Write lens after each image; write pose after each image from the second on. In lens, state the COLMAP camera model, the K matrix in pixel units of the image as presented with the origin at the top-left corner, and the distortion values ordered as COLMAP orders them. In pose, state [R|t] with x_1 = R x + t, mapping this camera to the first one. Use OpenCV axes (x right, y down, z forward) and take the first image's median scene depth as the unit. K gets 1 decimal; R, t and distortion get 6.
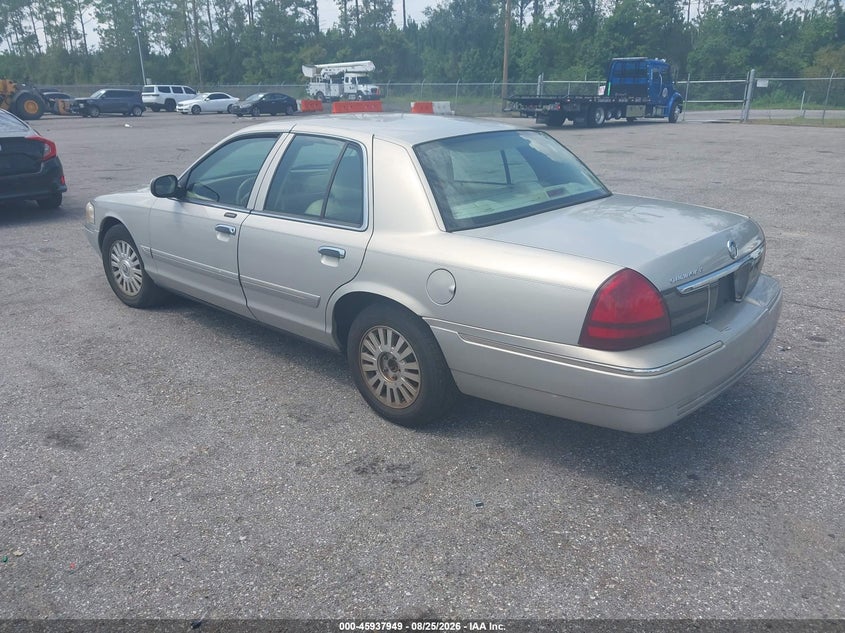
lens RADIAL K [[732.0, 0, 422.5], [0, 732.0, 316.5], [0, 0, 1]] dist [-0.000719, -0.001558]
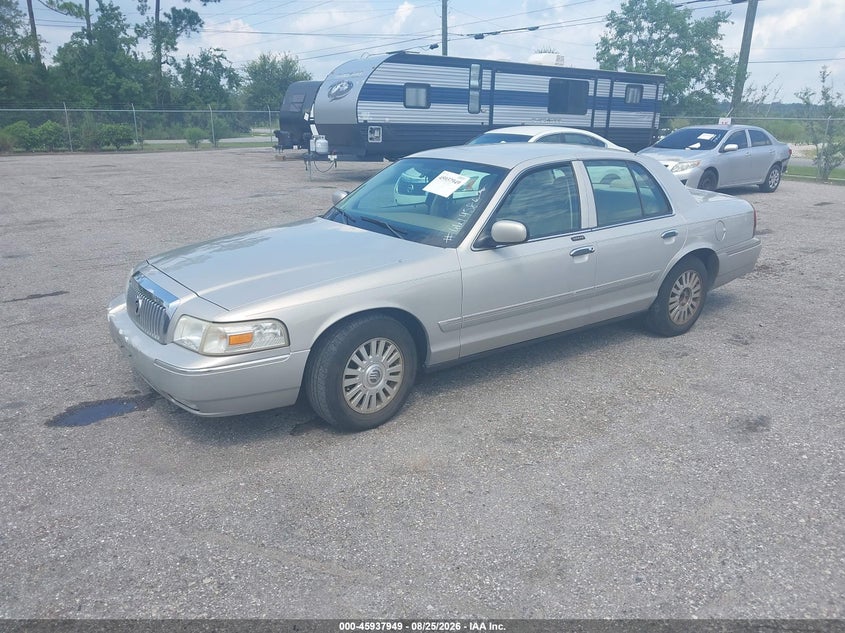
lens RADIAL K [[732.0, 0, 422.5], [0, 732.0, 316.5], [0, 0, 1]] dist [-0.000719, -0.001558]
pose [[0.122805, -0.263459, 0.956822, -1.612612], [0.285378, 0.932774, 0.220210, -0.395868], [-0.950515, 0.246013, 0.189735, 1.233082]]
